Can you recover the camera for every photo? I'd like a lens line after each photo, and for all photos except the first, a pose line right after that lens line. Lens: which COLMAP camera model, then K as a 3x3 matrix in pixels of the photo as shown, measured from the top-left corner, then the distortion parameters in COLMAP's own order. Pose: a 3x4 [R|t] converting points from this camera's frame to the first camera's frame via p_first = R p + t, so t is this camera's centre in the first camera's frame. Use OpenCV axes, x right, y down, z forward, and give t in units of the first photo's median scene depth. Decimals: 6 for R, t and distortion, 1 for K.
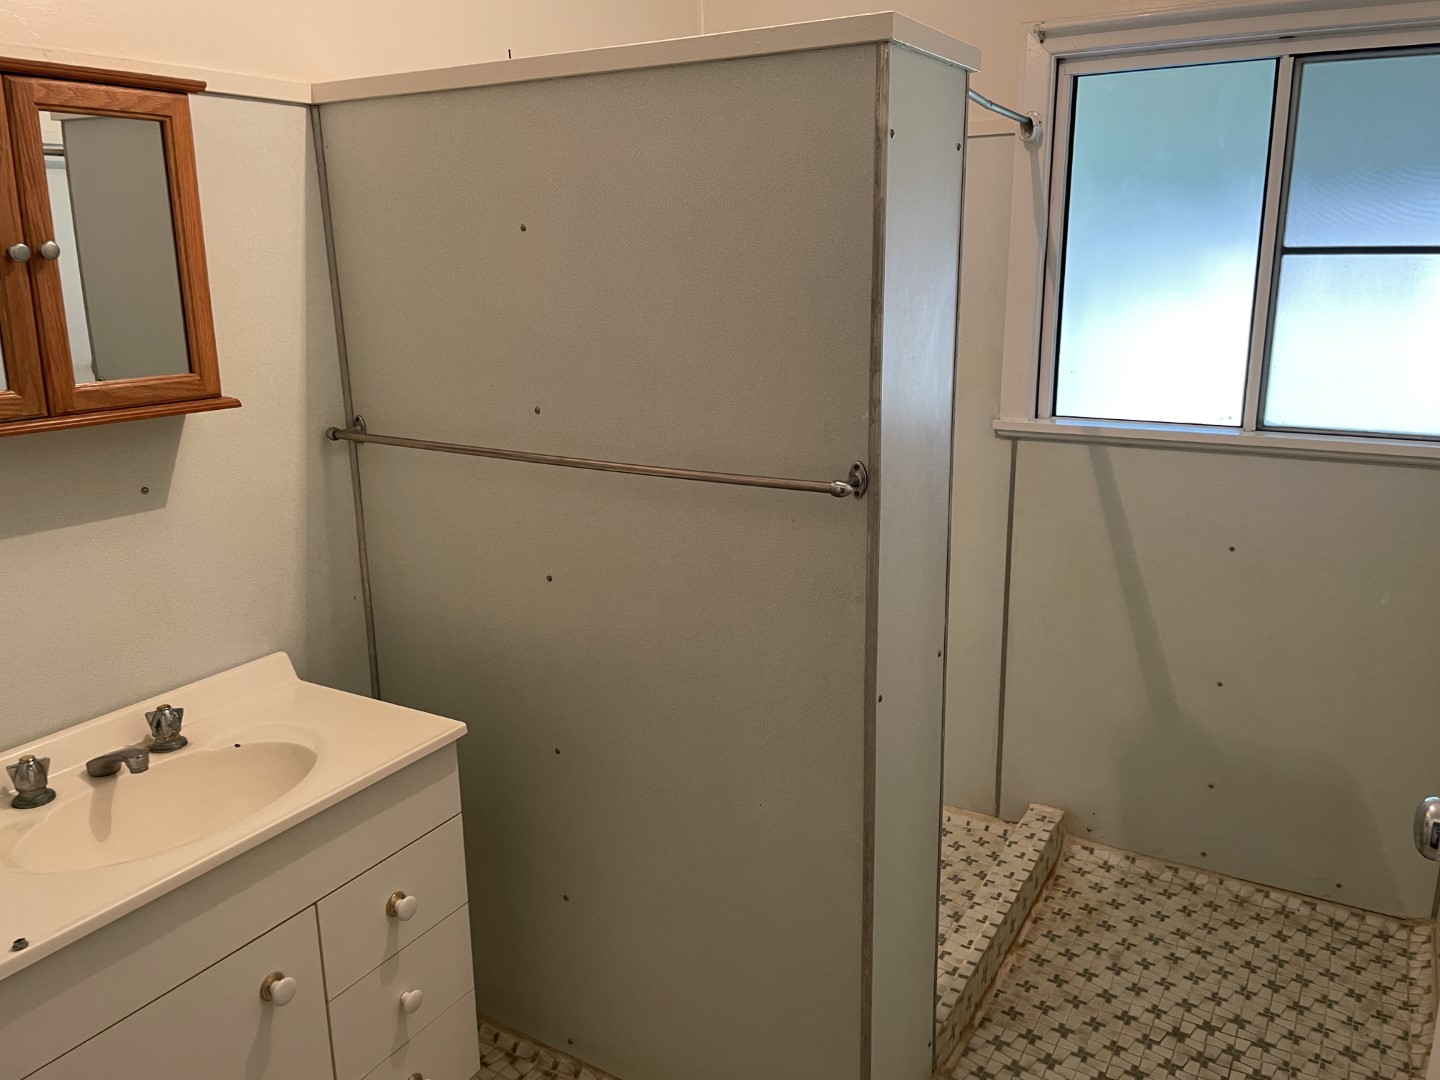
lens RADIAL K [[1127.7, 0, 723.7], [0, 1127.7, 535.5], [0, 0, 1]] dist [0.087452, -0.117150]
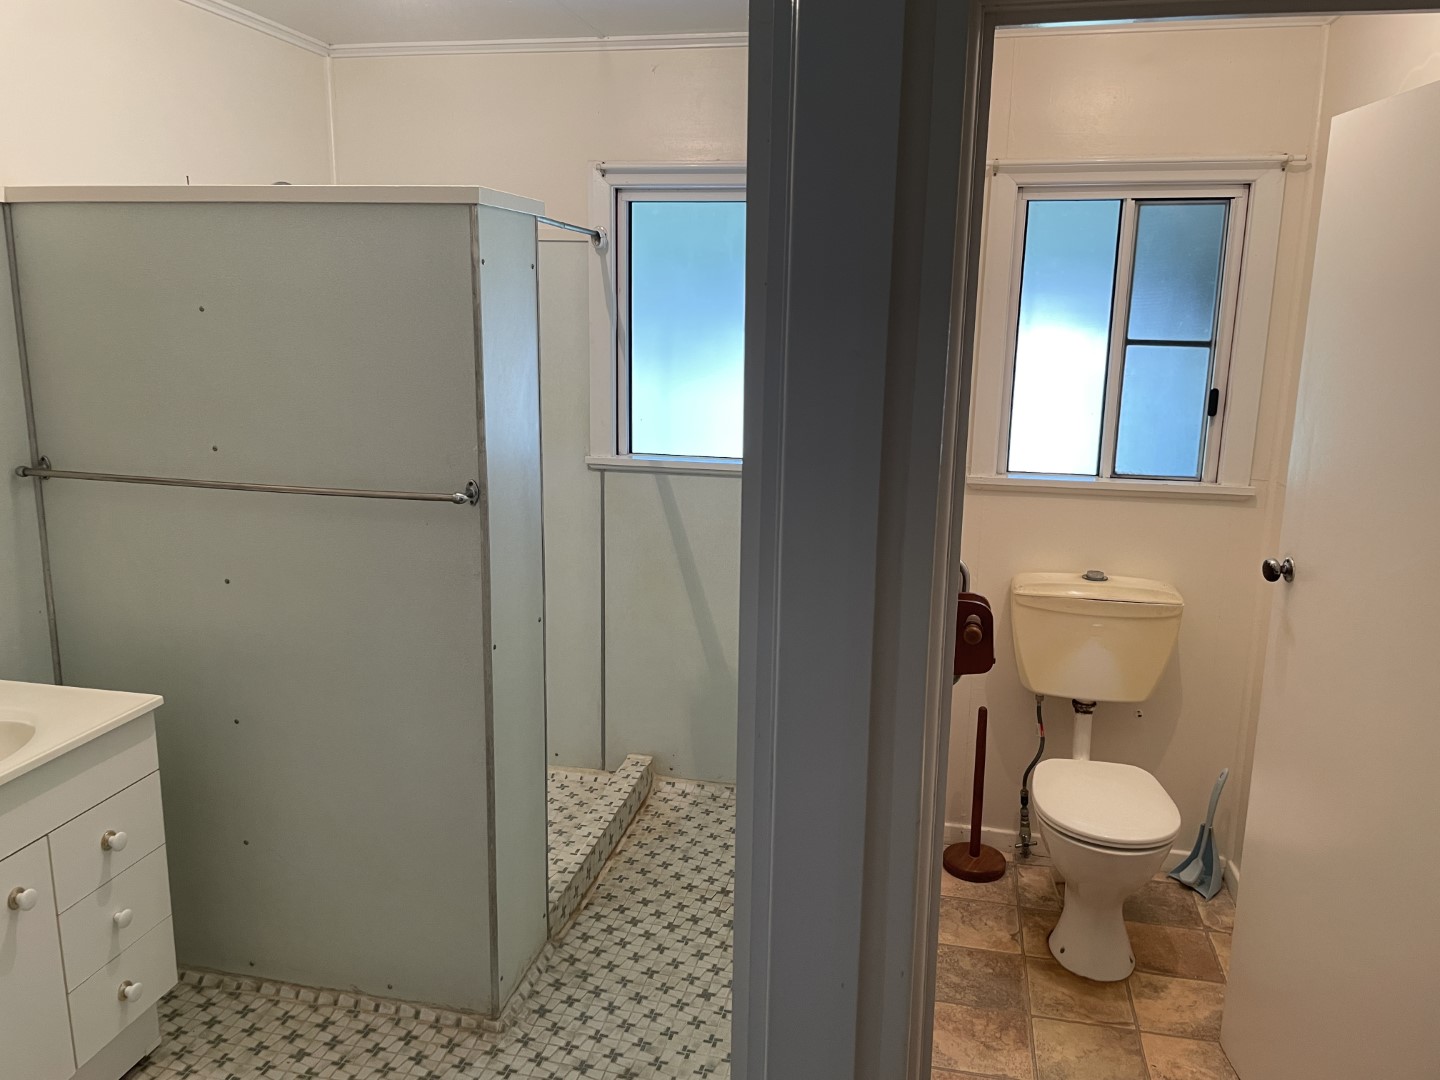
lens RADIAL K [[1127.7, 0, 722.4], [0, 1127.7, 527.4], [0, 0, 1]] dist [0.087452, -0.117150]
pose [[0.950649, -0.032912, 0.308516, -0.018593], [0.048078, 0.997973, -0.041685, 0.052966], [-0.306519, 0.054461, 0.950305, -0.352147]]
